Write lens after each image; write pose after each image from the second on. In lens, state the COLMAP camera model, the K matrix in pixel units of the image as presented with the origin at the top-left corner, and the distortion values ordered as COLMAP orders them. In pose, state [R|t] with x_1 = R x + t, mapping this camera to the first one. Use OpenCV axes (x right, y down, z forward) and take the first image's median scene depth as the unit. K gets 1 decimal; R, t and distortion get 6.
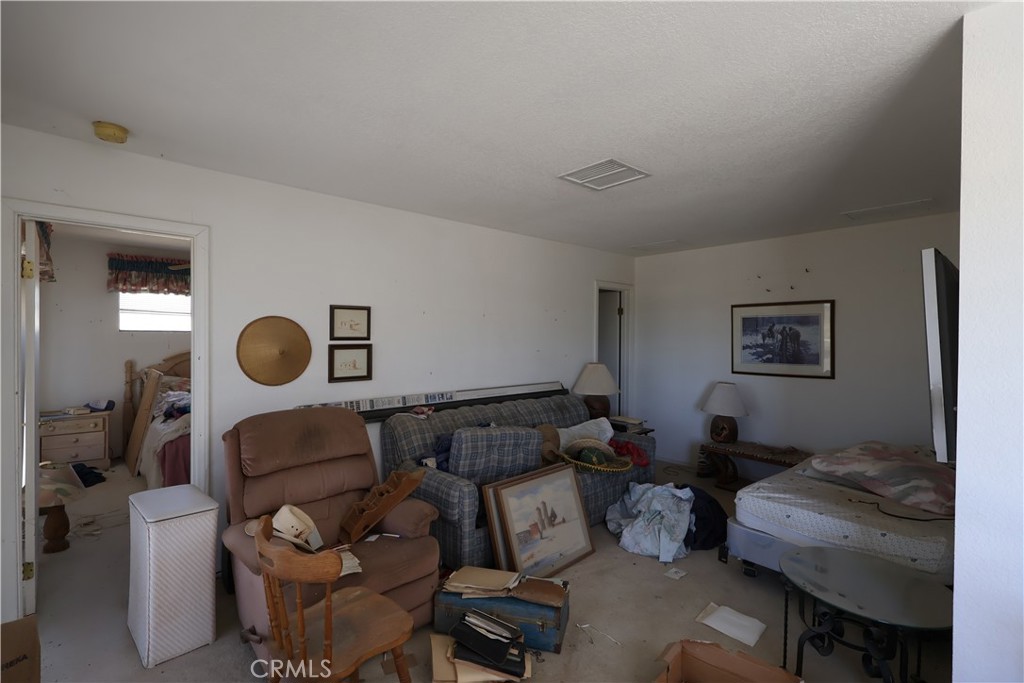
lens RADIAL K [[472.4, 0, 511.6], [0, 472.4, 341.0], [0, 0, 1]] dist [-0.001859, 0.001775]
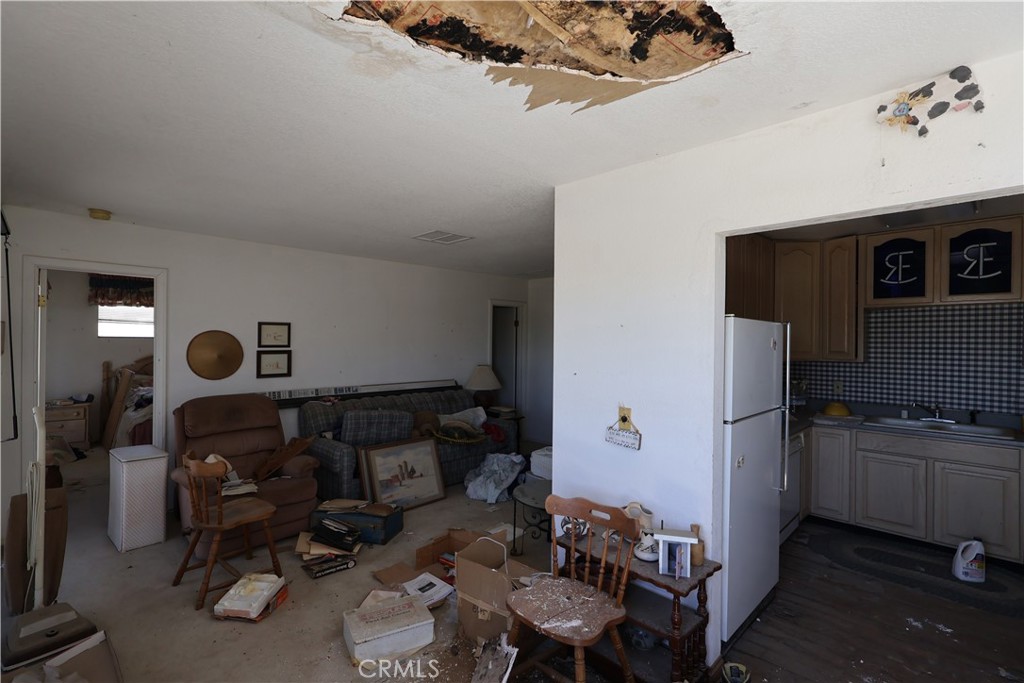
lens RADIAL K [[472.4, 0, 510.8], [0, 472.4, 341.6], [0, 0, 1]] dist [-0.001859, 0.001775]
pose [[0.999416, 0.005837, 0.033675, 0.278494], [-0.005655, 0.999969, -0.005508, -0.013851], [-0.033706, 0.005314, 0.999418, -0.367209]]
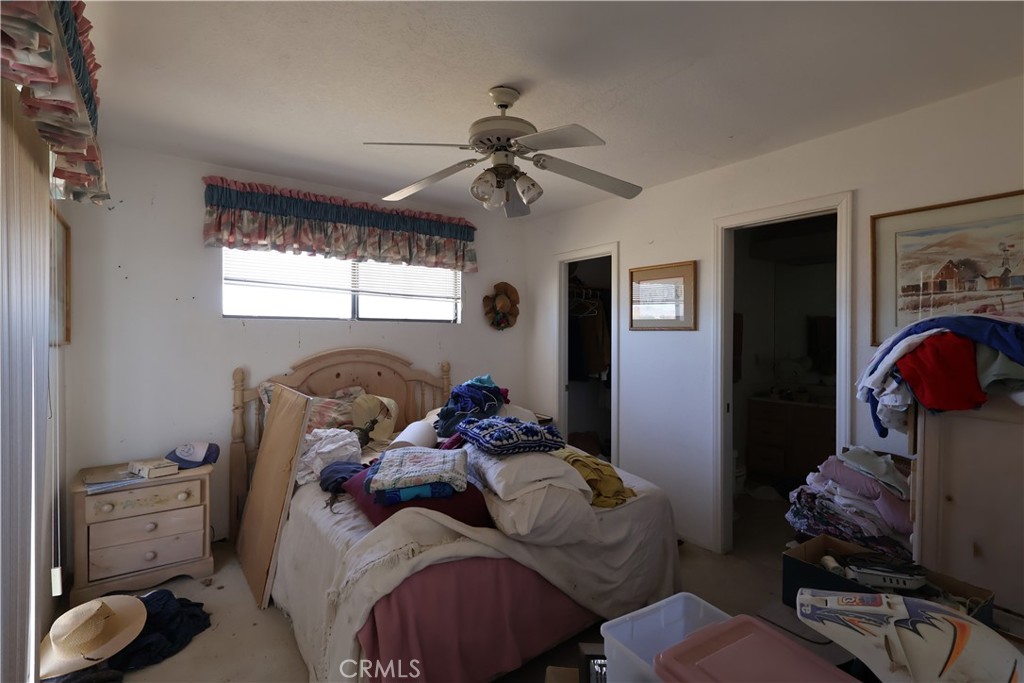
lens RADIAL K [[472.4, 0, 513.9], [0, 472.4, 343.2], [0, 0, 1]] dist [-0.001859, 0.001775]
pose [[0.996032, 0.006310, -0.088769, -0.645108], [-0.005365, 0.999926, 0.010880, 0.005002], [0.088831, -0.010360, 0.995993, 0.695793]]
